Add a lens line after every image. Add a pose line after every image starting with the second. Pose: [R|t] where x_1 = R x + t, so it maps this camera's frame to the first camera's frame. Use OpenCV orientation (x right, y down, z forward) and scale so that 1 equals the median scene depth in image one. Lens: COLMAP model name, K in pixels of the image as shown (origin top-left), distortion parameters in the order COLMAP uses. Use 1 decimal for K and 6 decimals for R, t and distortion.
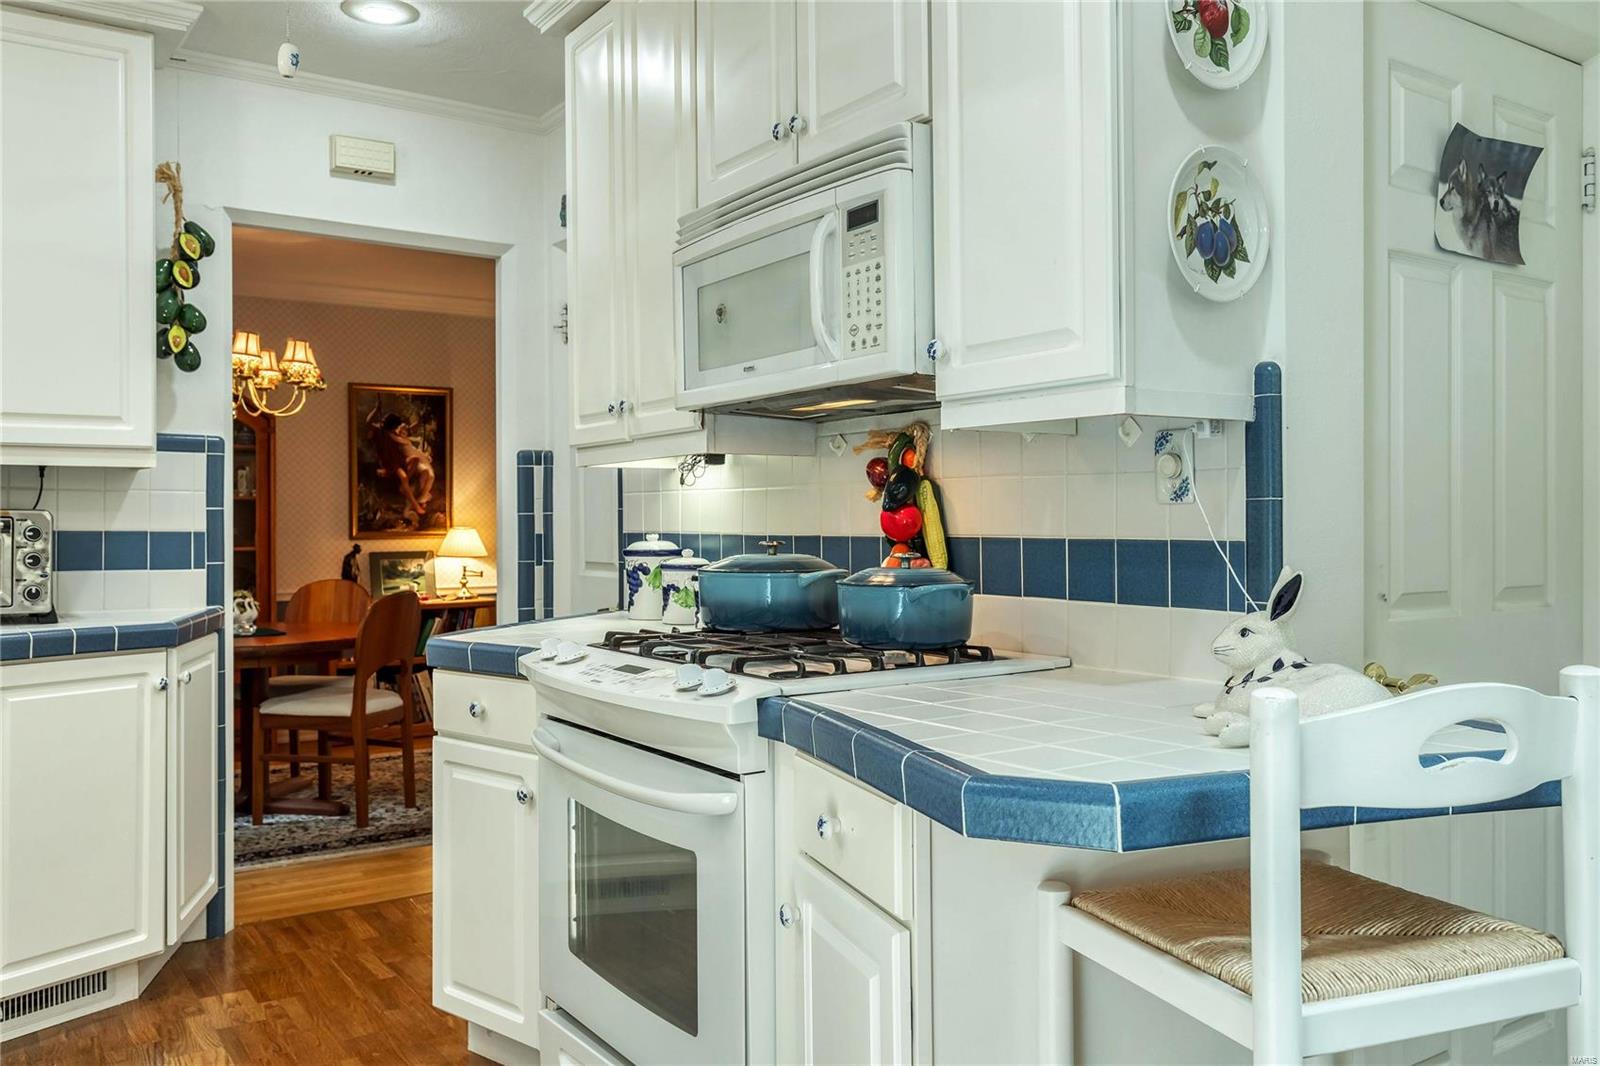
lens RADIAL K [[1270.1, 0, 803.8], [0, 1270.1, 519.9], [0, 0, 1]] dist [0.002095, -0.000016]
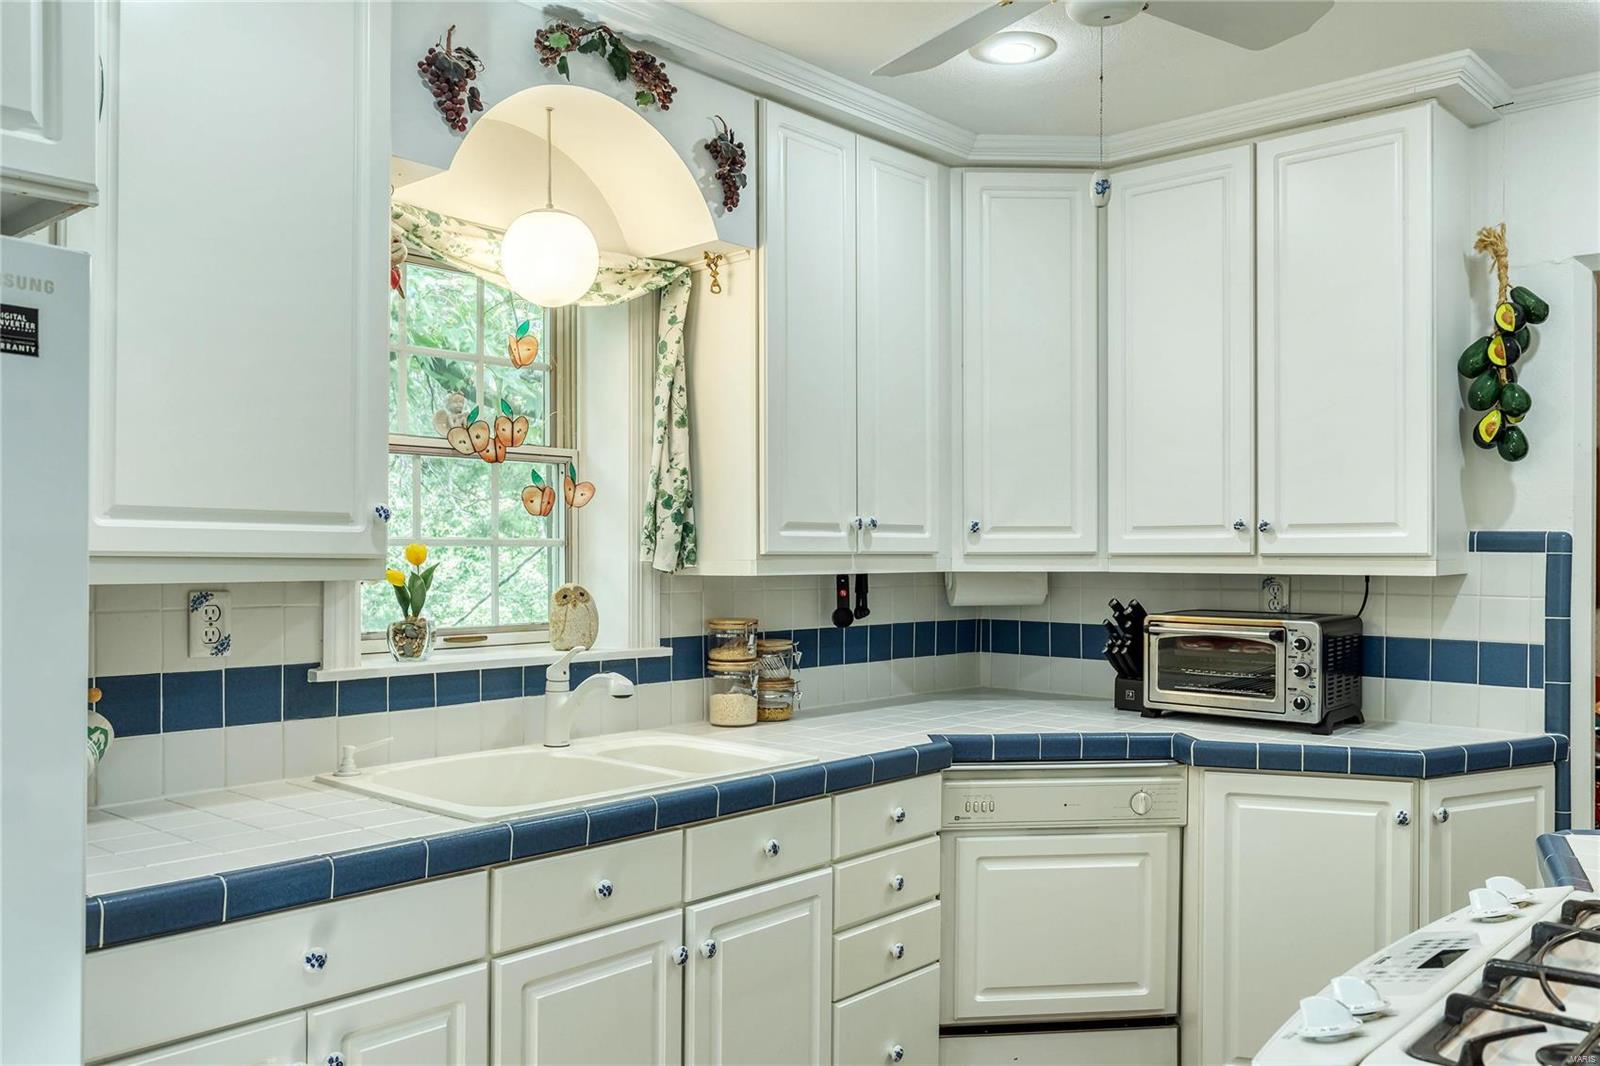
lens RADIAL K [[1270.1, 0, 812.4], [0, 1270.1, 559.2], [0, 0, 1]] dist [0.002095, -0.000016]
pose [[0.236246, 0.006496, -0.971672, 0.253876], [0.000752, 0.999976, 0.006867, -0.057168], [0.971693, -0.002353, 0.236235, 0.336616]]
